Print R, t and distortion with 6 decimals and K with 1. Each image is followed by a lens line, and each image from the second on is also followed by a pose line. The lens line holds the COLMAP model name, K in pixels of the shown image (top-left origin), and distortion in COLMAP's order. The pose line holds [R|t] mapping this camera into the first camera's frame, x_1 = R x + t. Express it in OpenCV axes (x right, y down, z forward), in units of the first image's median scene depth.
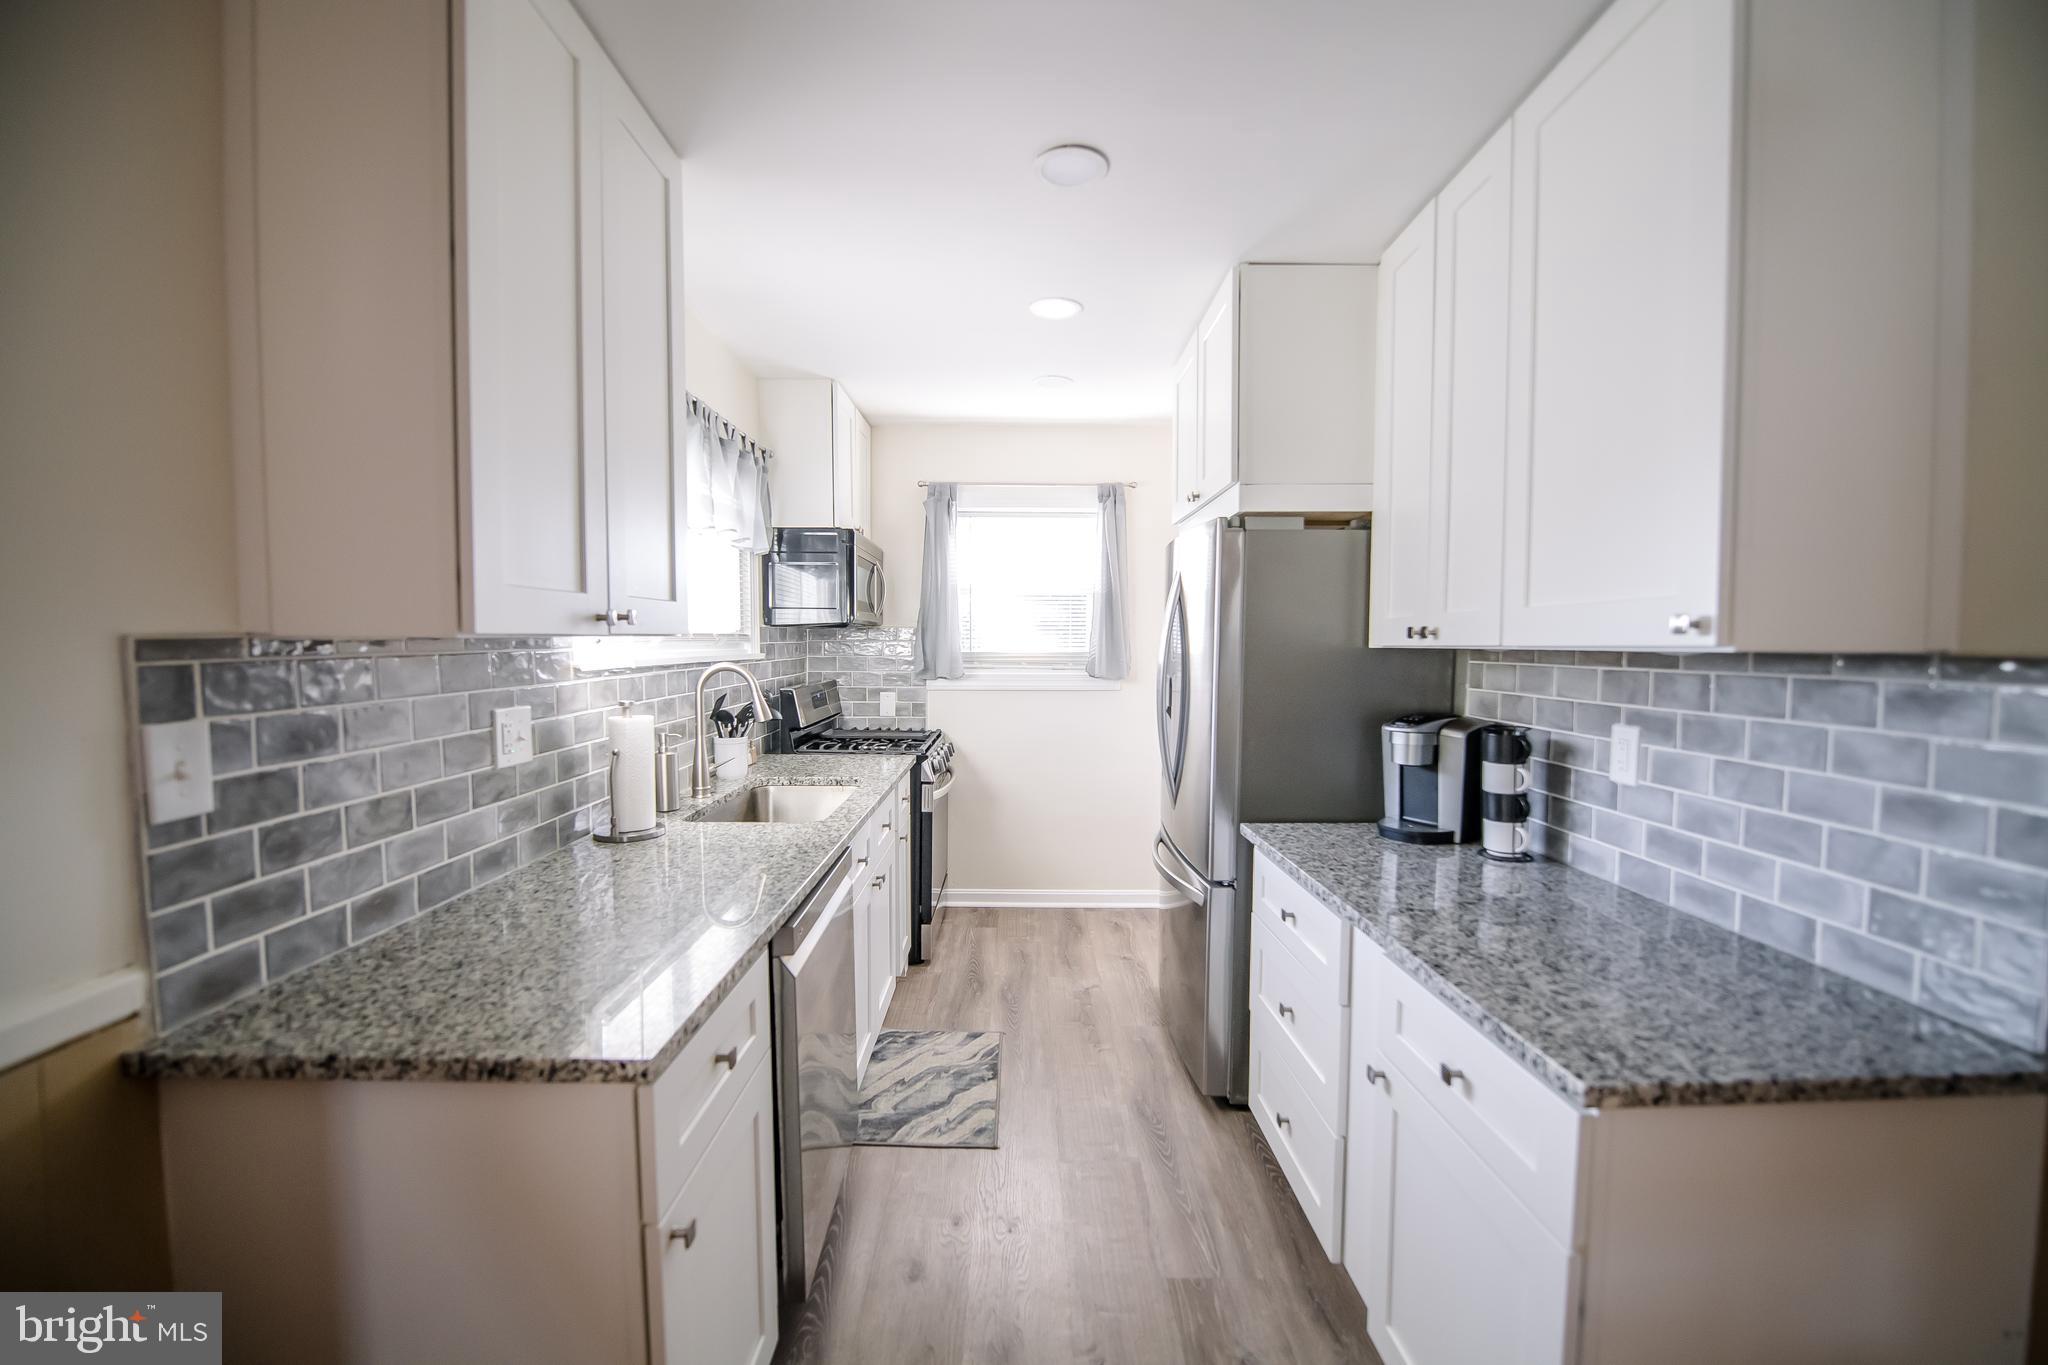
lens RADIAL K [[821.5, 0, 1020.6], [0, 821.5, 684.1], [0, 0, 1]] dist [-0.012786, -0.003407]
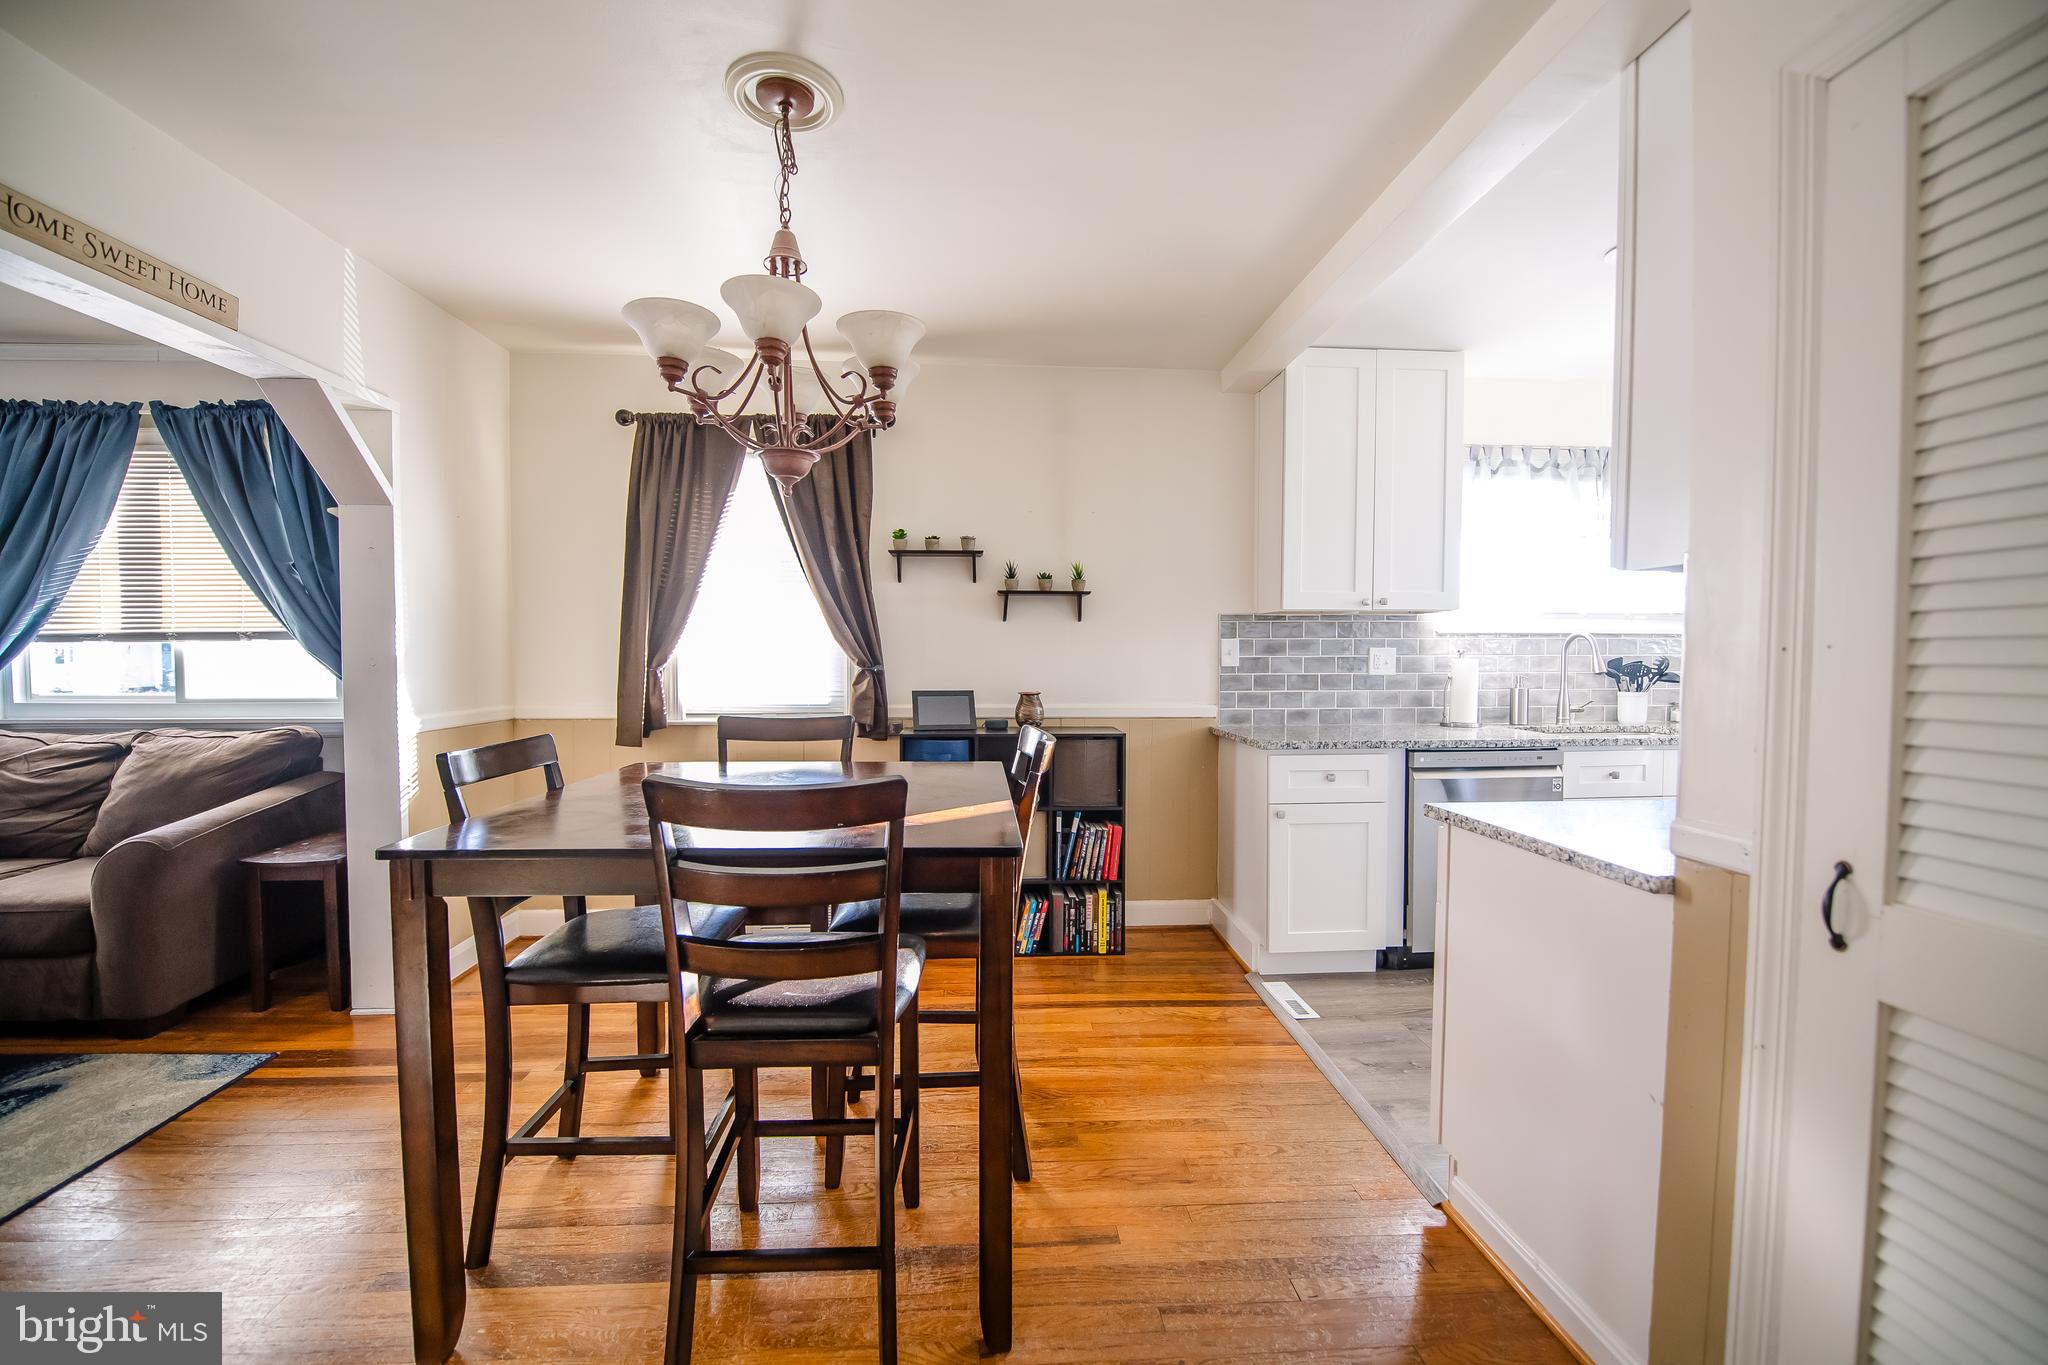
lens RADIAL K [[821.5, 0, 1020.6], [0, 821.5, 684.1], [0, 0, 1]] dist [-0.012786, -0.003407]
pose [[0.062892, 0.037437, -0.997318, 1.255117], [-0.054873, 0.997914, 0.033999, 0.088832], [0.996511, 0.052588, 0.064815, -0.064427]]
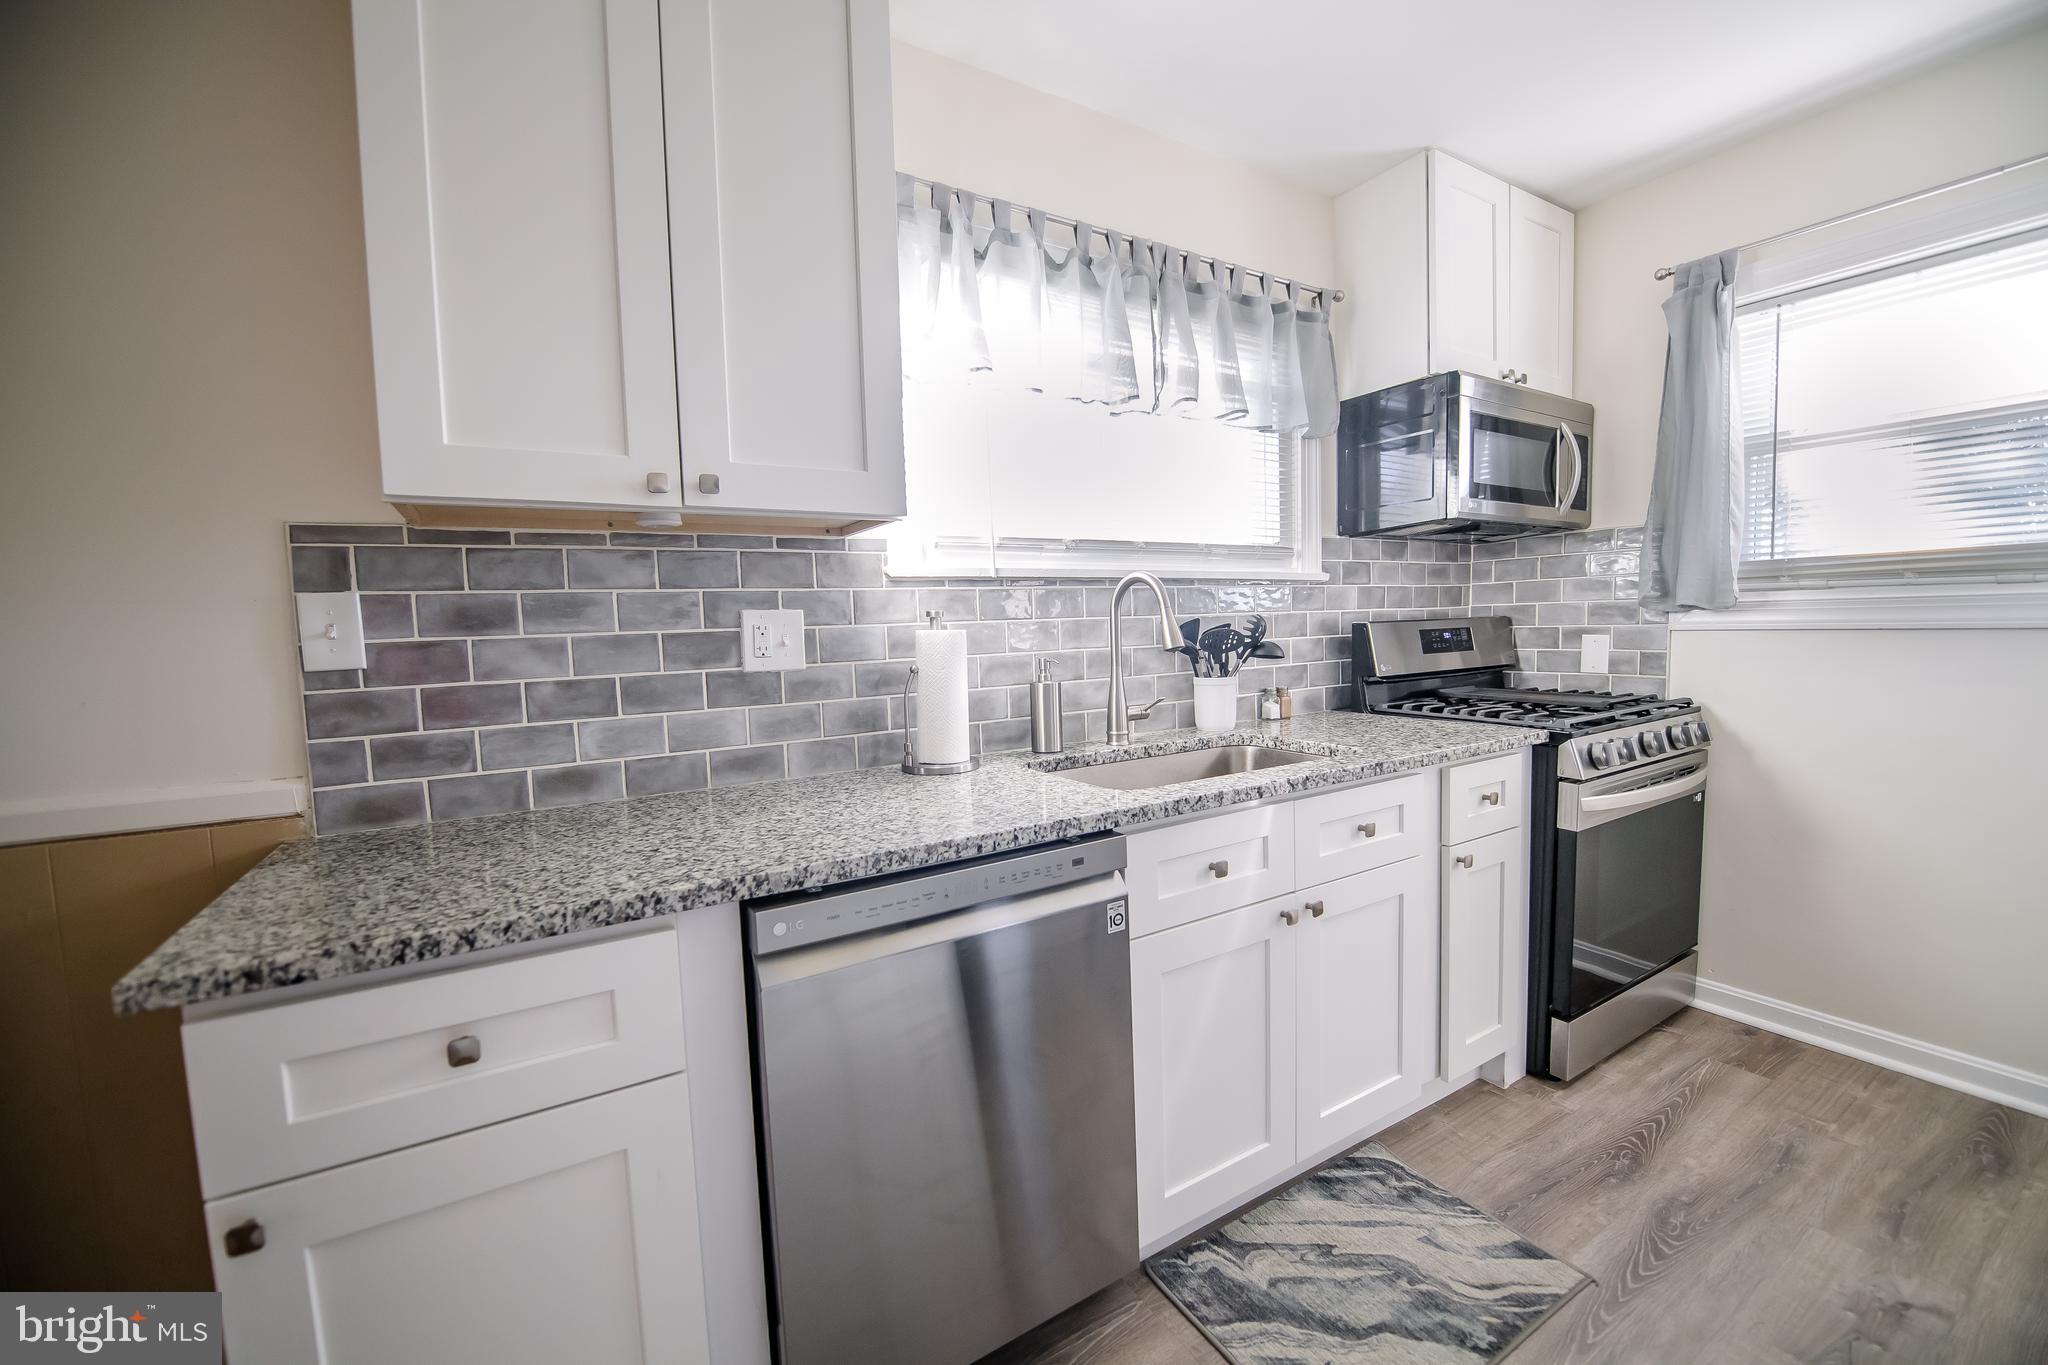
lens RADIAL K [[821.5, 0, 1020.6], [0, 821.5, 684.1], [0, 0, 1]] dist [-0.012786, -0.003407]
pose [[0.516208, 0.044796, -0.855291, 0.305215], [-0.016704, 0.998968, 0.042240, 0.060558], [0.856301, -0.007518, 0.516423, 0.649557]]
